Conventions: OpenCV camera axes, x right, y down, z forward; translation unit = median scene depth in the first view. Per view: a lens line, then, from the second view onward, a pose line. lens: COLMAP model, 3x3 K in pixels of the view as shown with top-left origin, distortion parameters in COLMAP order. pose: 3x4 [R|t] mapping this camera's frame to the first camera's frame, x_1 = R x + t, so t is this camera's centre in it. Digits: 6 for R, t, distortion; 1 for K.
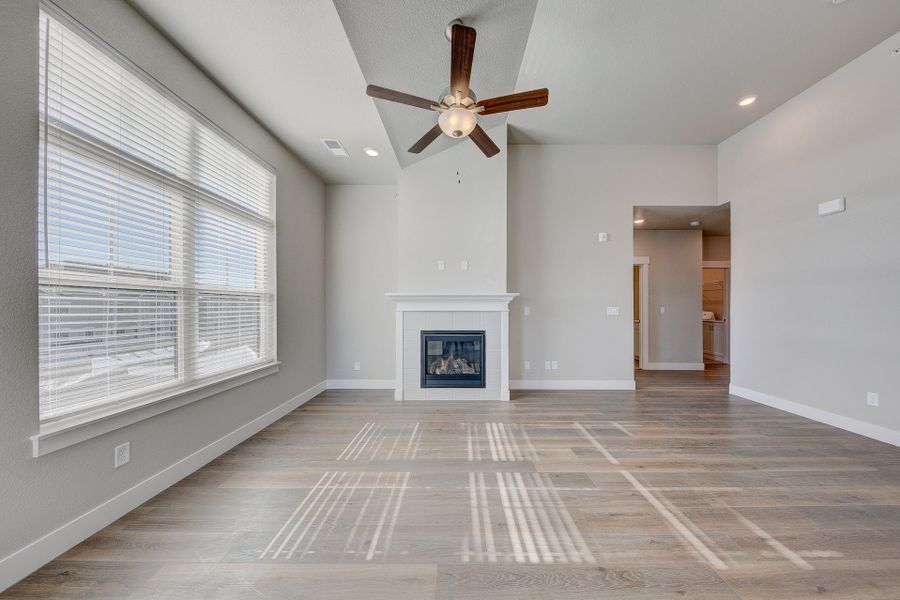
lens RADIAL K [[288.3, 0, 460.6], [0, 288.3, 309.5], [0, 0, 1]] dist [0.003641, -0.000885]
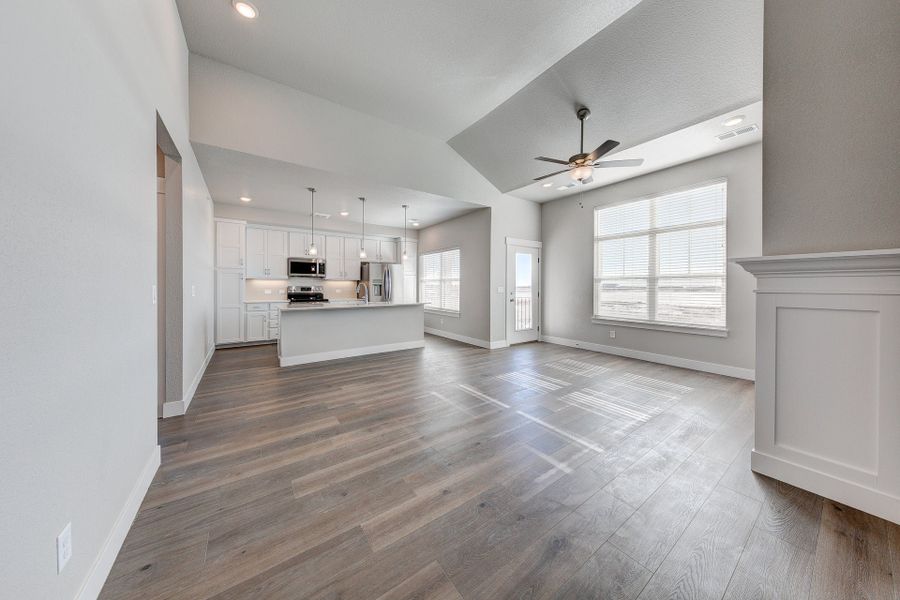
lens RADIAL K [[288.3, 0, 450.2], [0, 288.3, 289.1], [0, 0, 1]] dist [0.003641, -0.000885]
pose [[-0.818366, 0.007298, -0.574652, 1.232395], [-0.004898, 0.999794, 0.019673, -0.013843], [0.574677, 0.018914, -0.818162, 1.525734]]
